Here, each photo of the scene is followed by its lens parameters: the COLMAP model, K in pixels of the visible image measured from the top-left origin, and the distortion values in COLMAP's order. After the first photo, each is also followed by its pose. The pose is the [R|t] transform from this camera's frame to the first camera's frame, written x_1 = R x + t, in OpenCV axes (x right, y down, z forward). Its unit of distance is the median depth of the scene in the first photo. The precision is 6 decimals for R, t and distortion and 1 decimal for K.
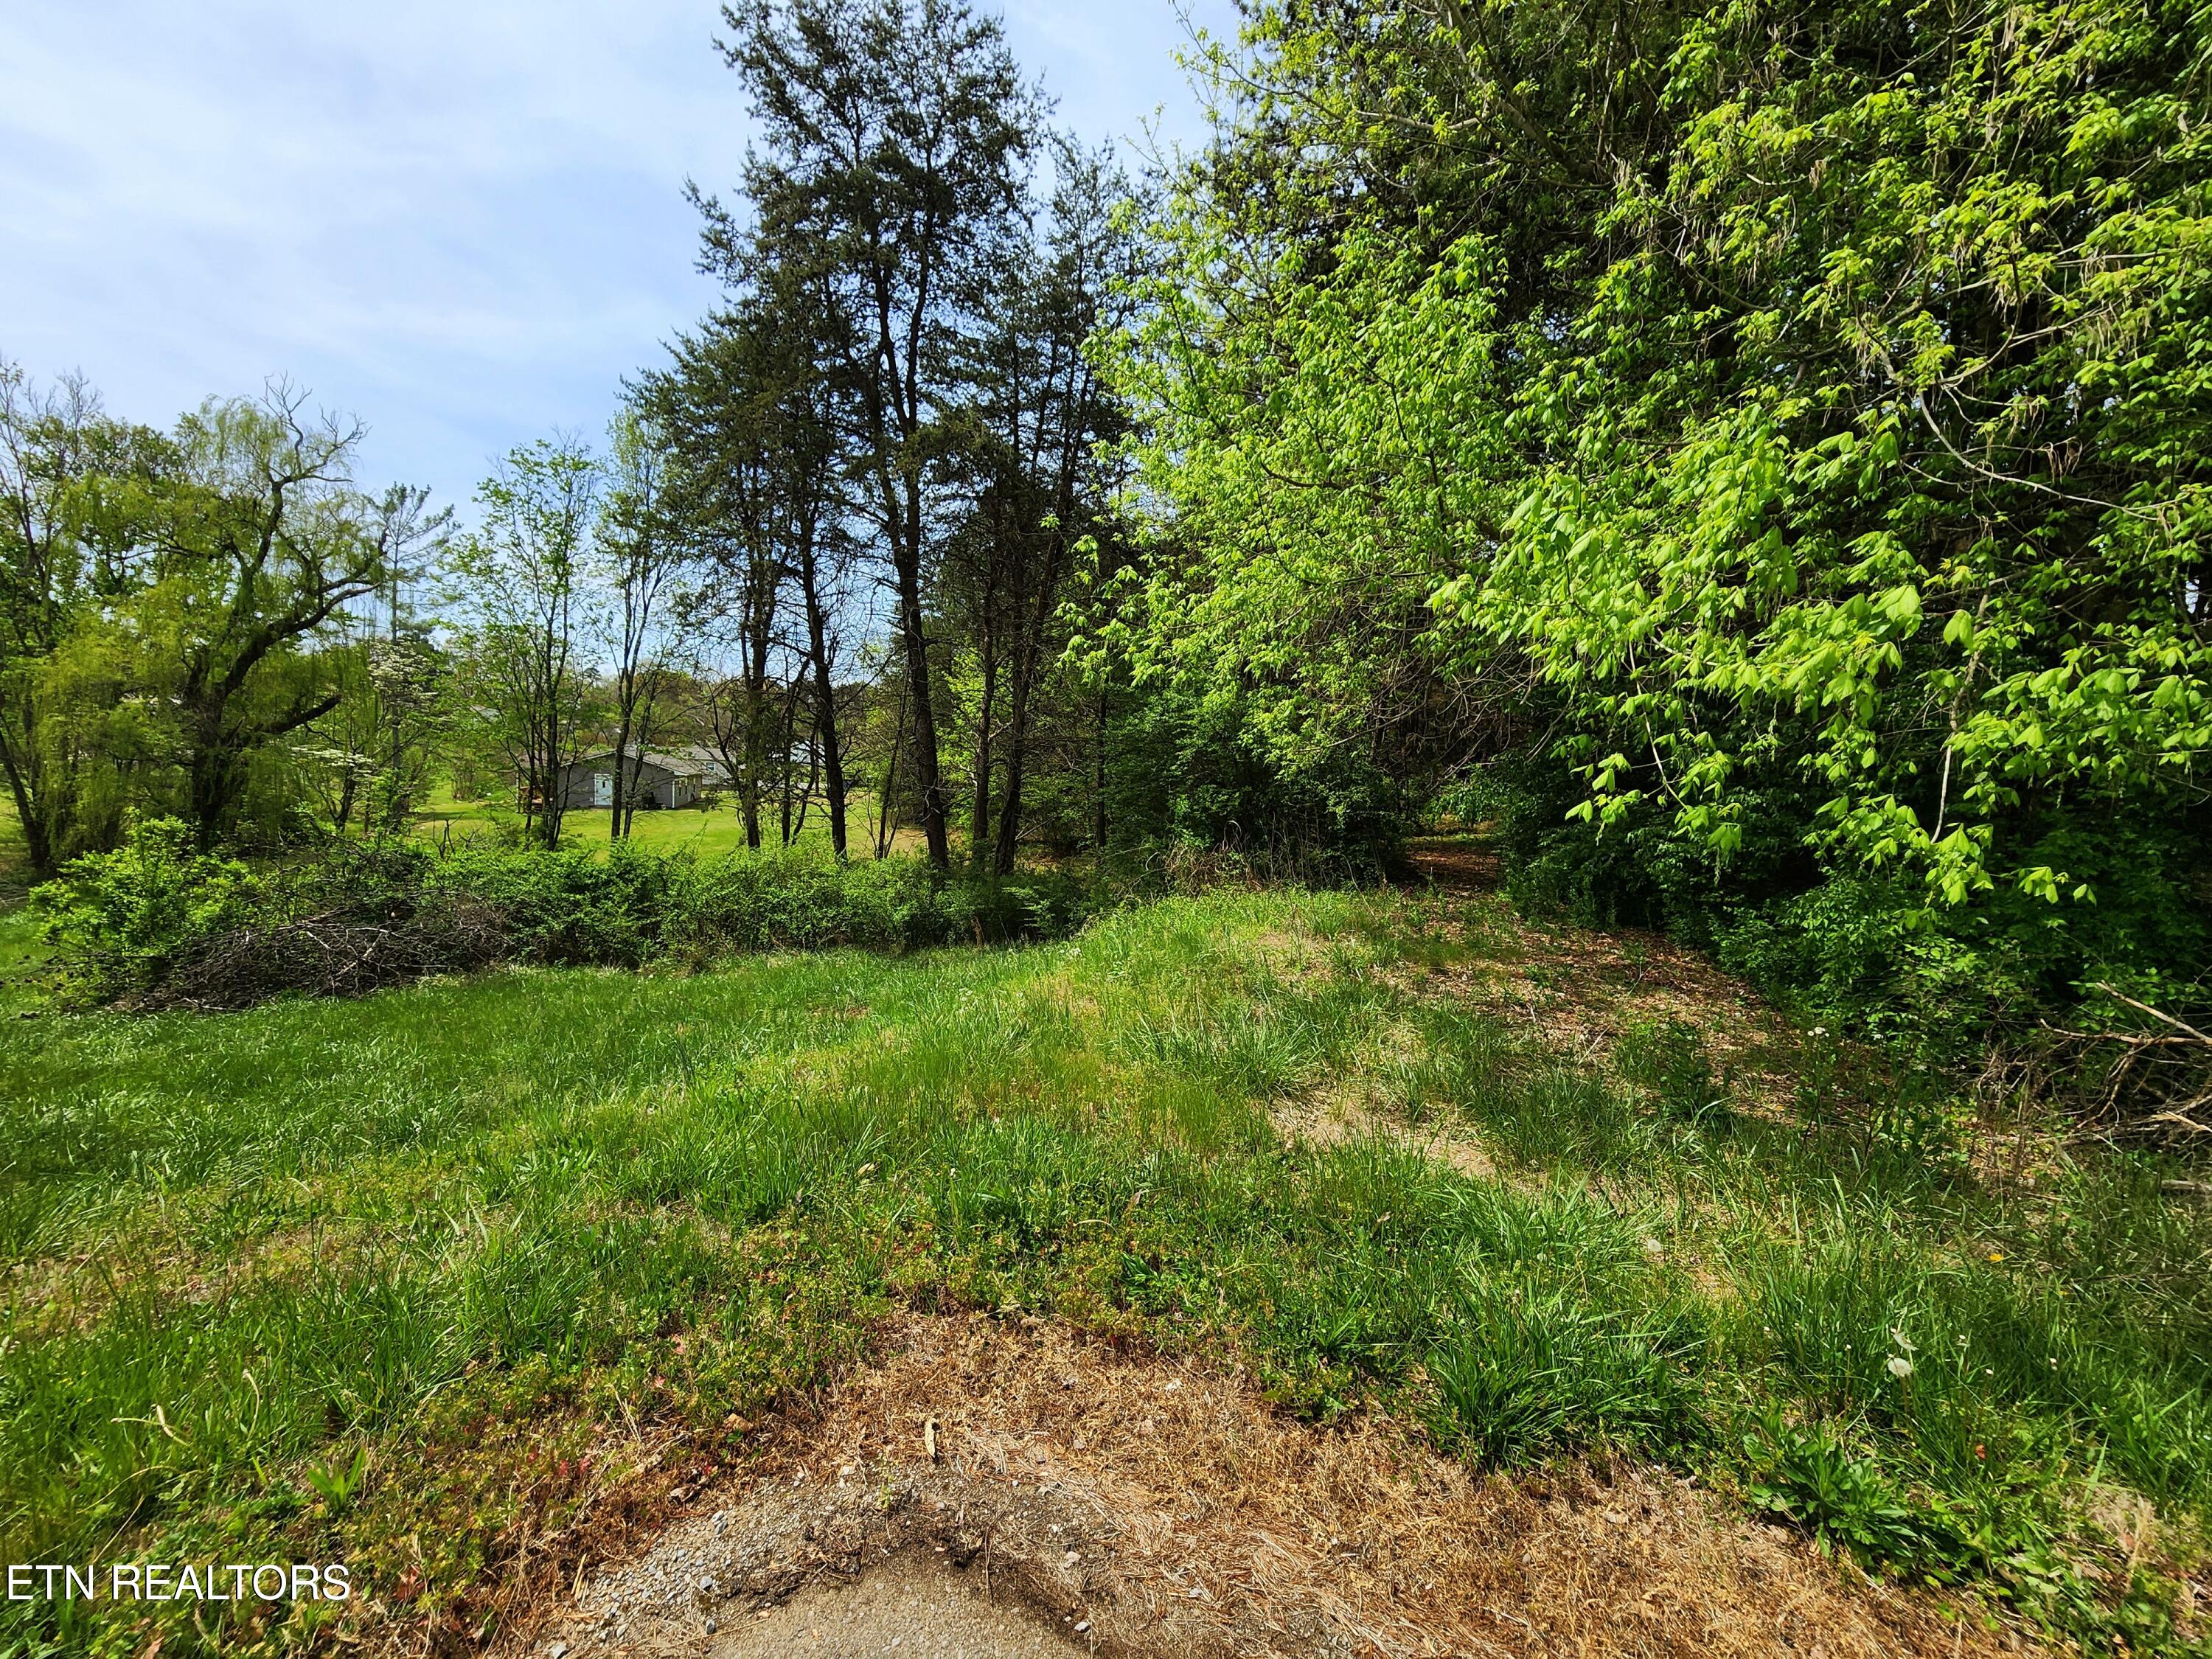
lens RADIAL K [[908.4, 0, 1107.6], [0, 908.4, 827.8], [0, 0, 1]] dist [-0.003541, 0.001150]
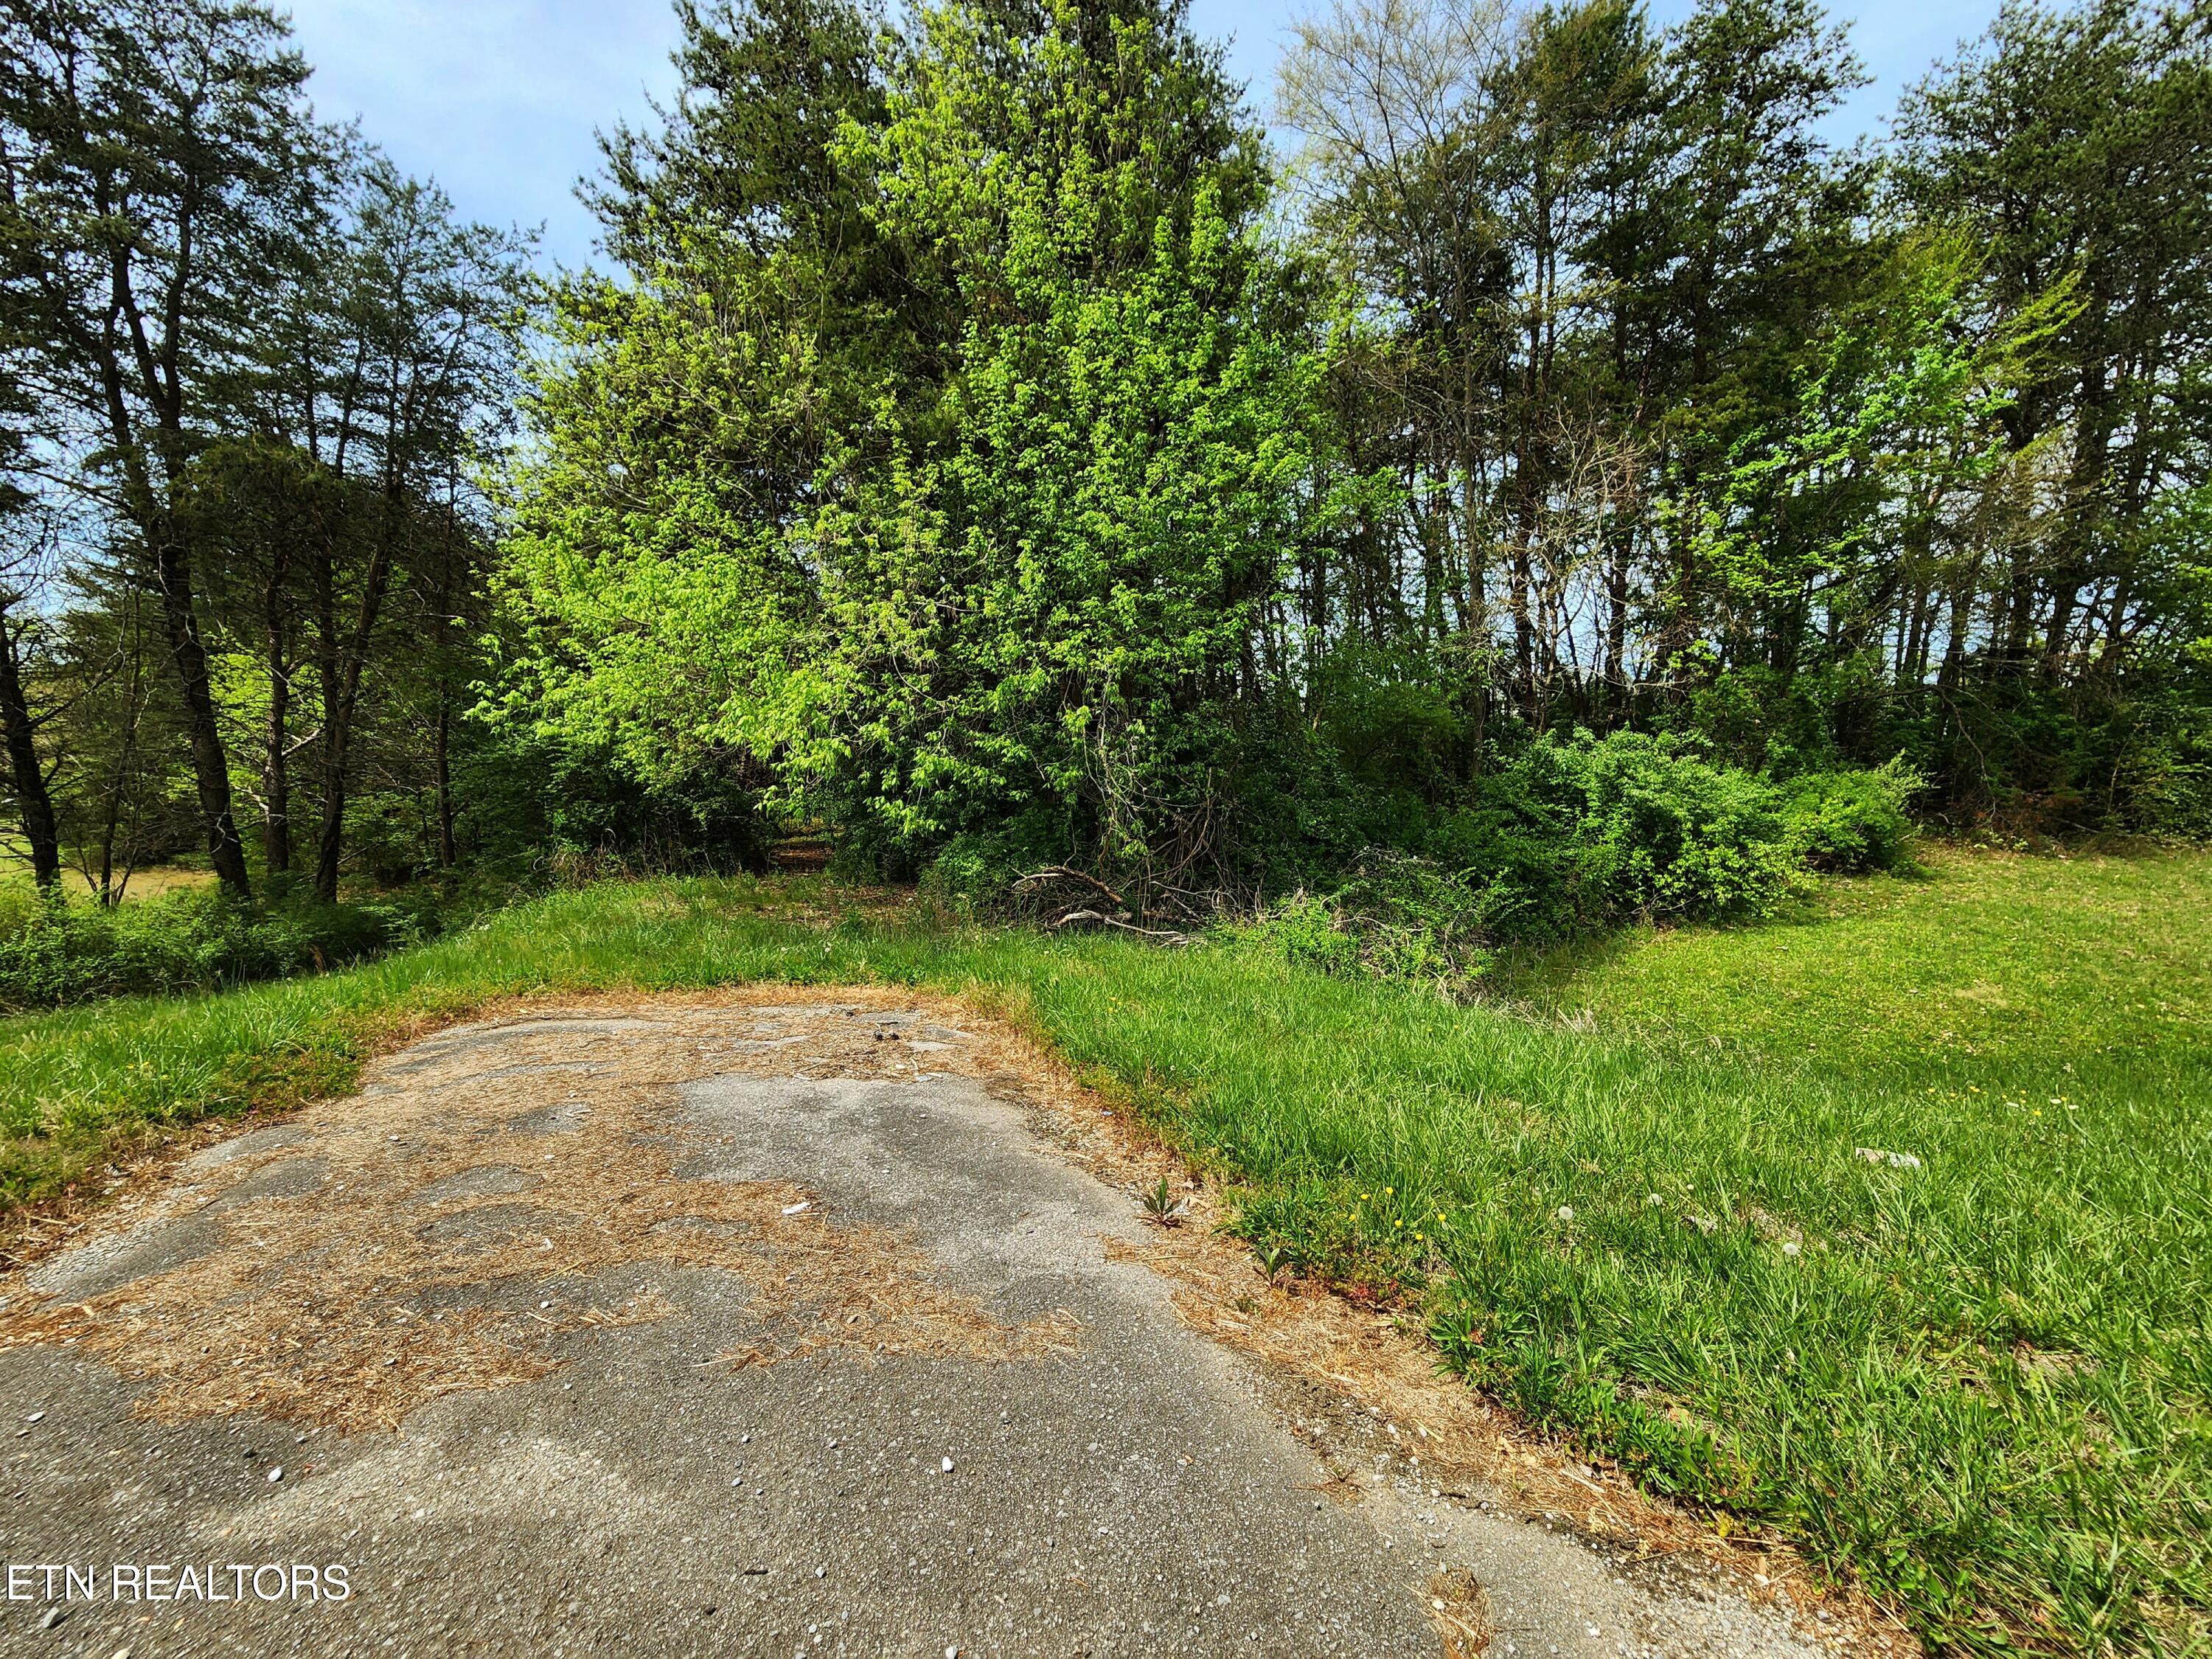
lens RADIAL K [[908.4, 0, 1113.9], [0, 908.4, 824.2], [0, 0, 1]] dist [-0.003541, 0.001150]
pose [[0.793765, -0.049901, 0.606174, -0.169821], [0.057251, 0.998334, 0.007215, 0.043226], [-0.605524, 0.028977, 0.795299, -1.035350]]
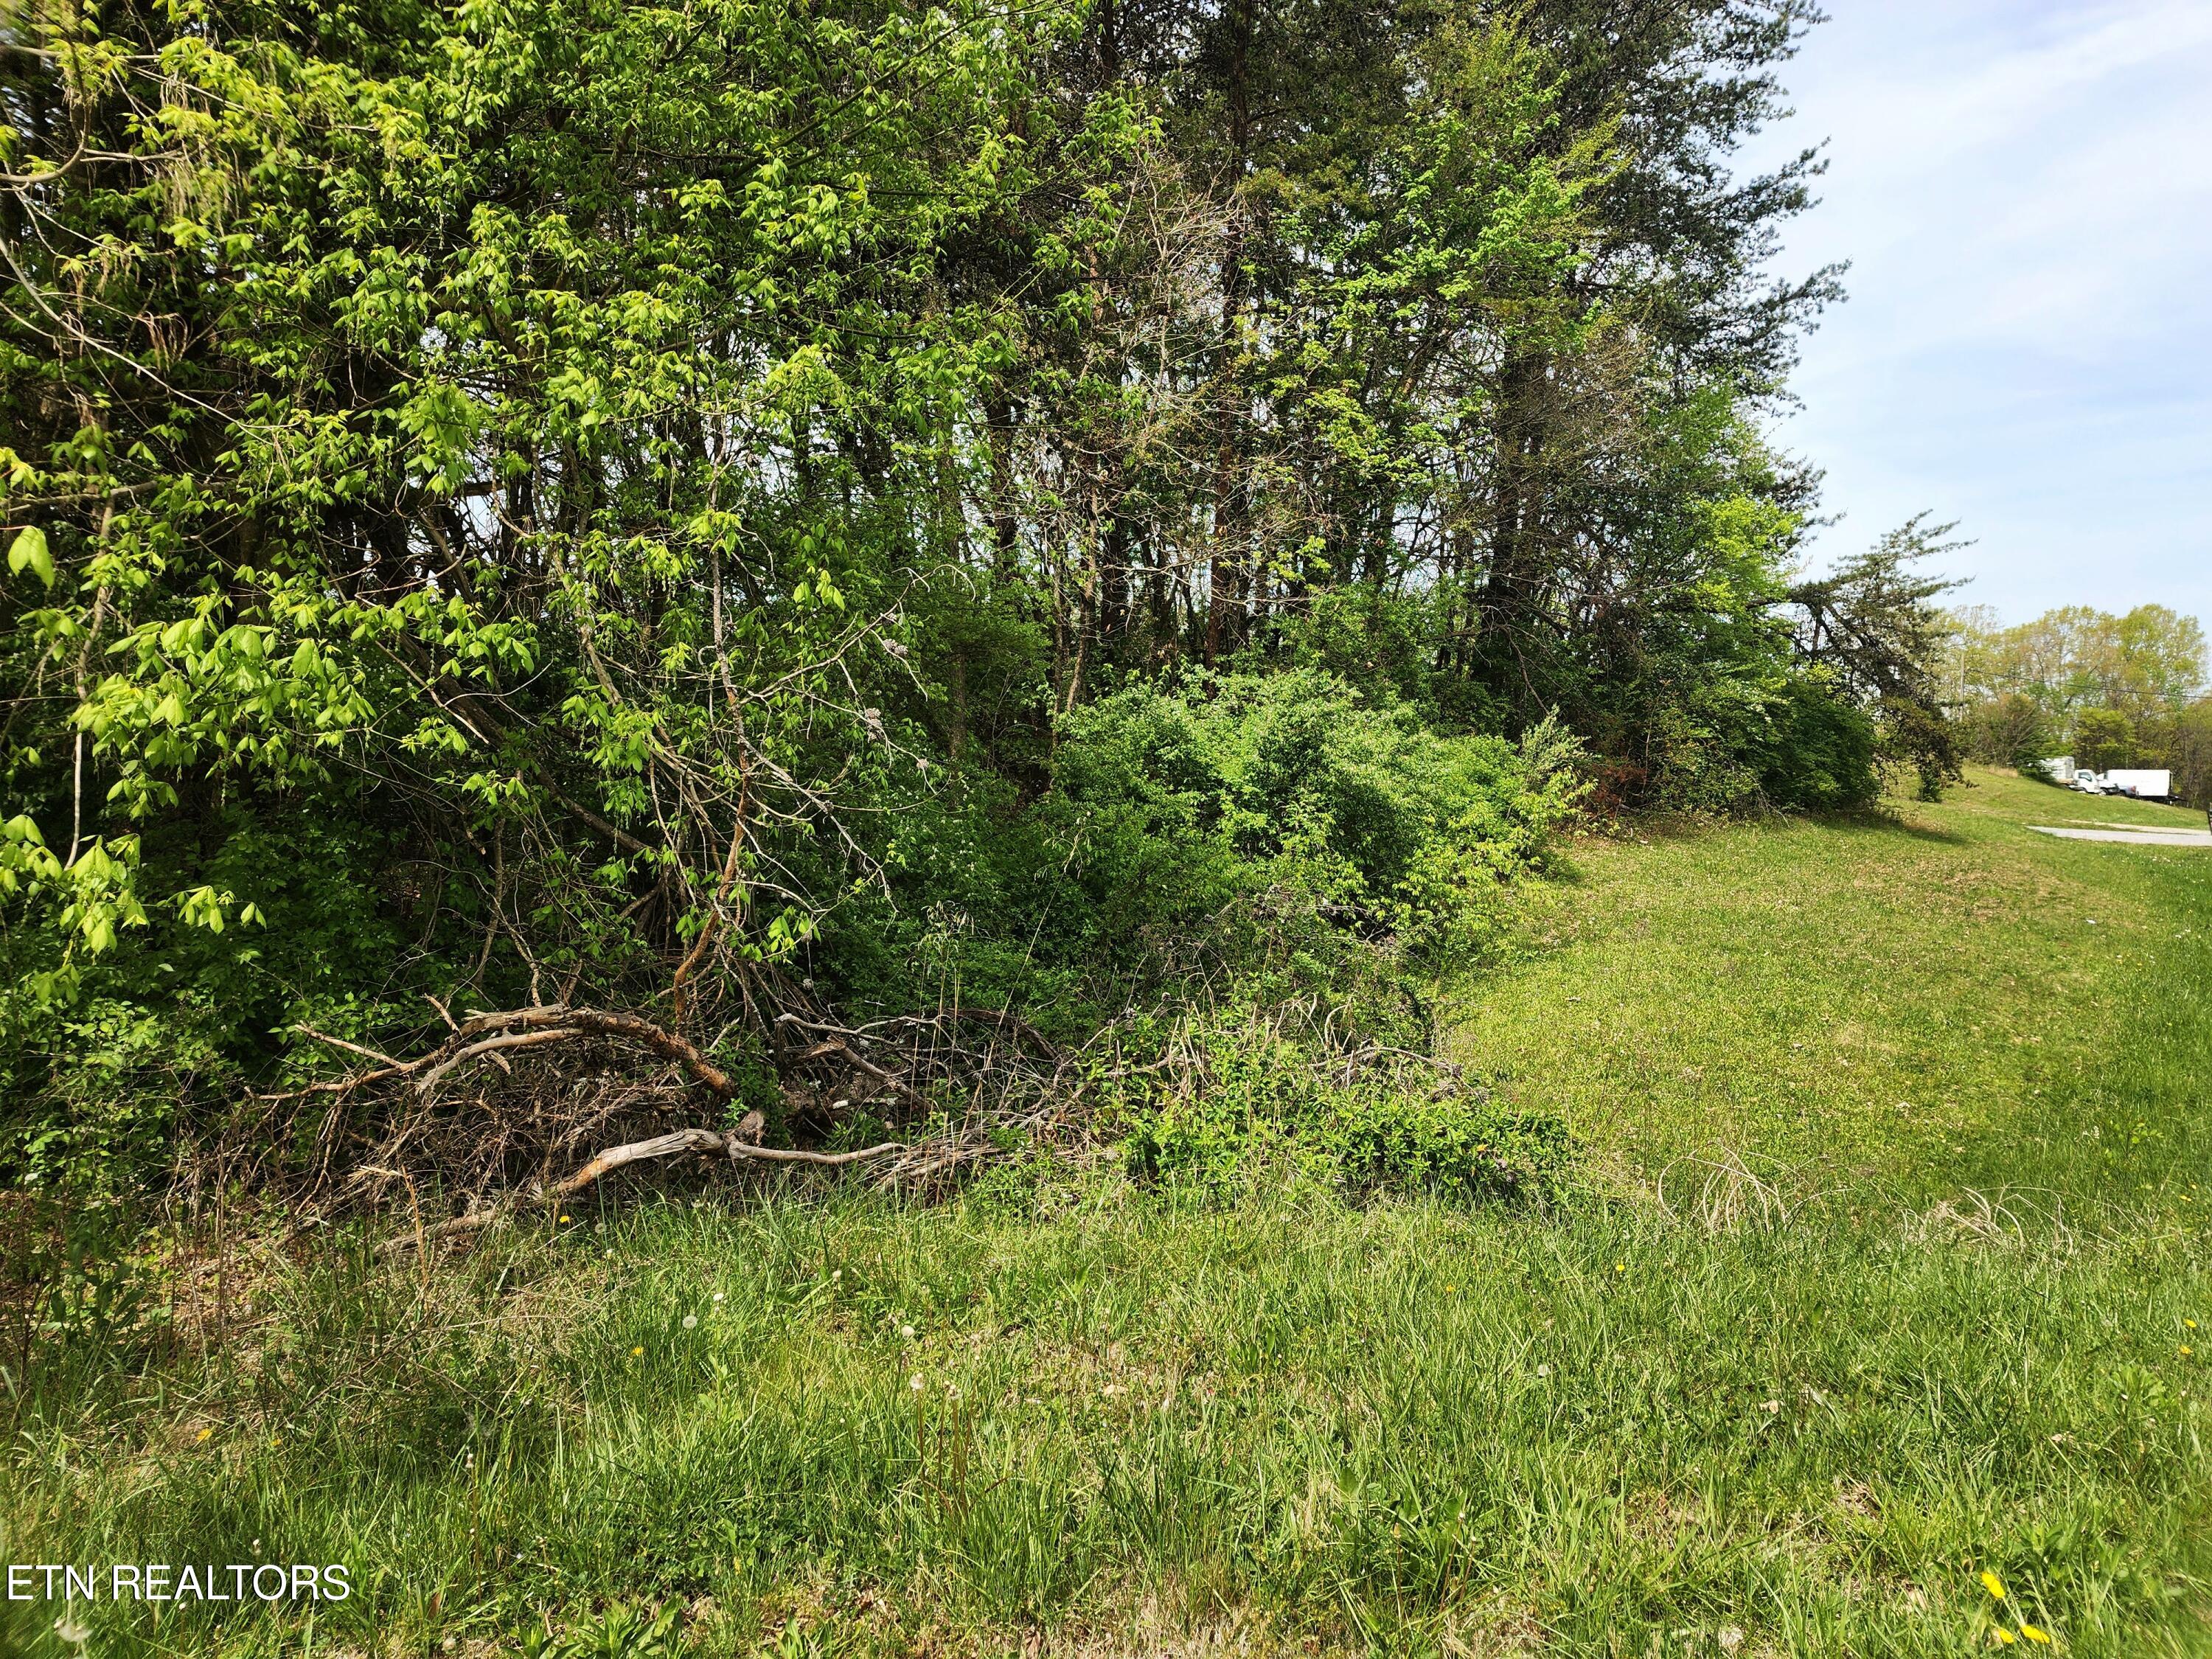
lens RADIAL K [[1471.6, 0, 1126.9], [0, 1471.6, 819.6], [0, 0, 1]] dist [0.079108, -0.077502]
pose [[0.237857, -0.062800, 0.969268, 0.016013], [0.083487, 0.995536, 0.044014, -0.002468], [-0.967706, 0.070452, 0.242038, -0.018872]]
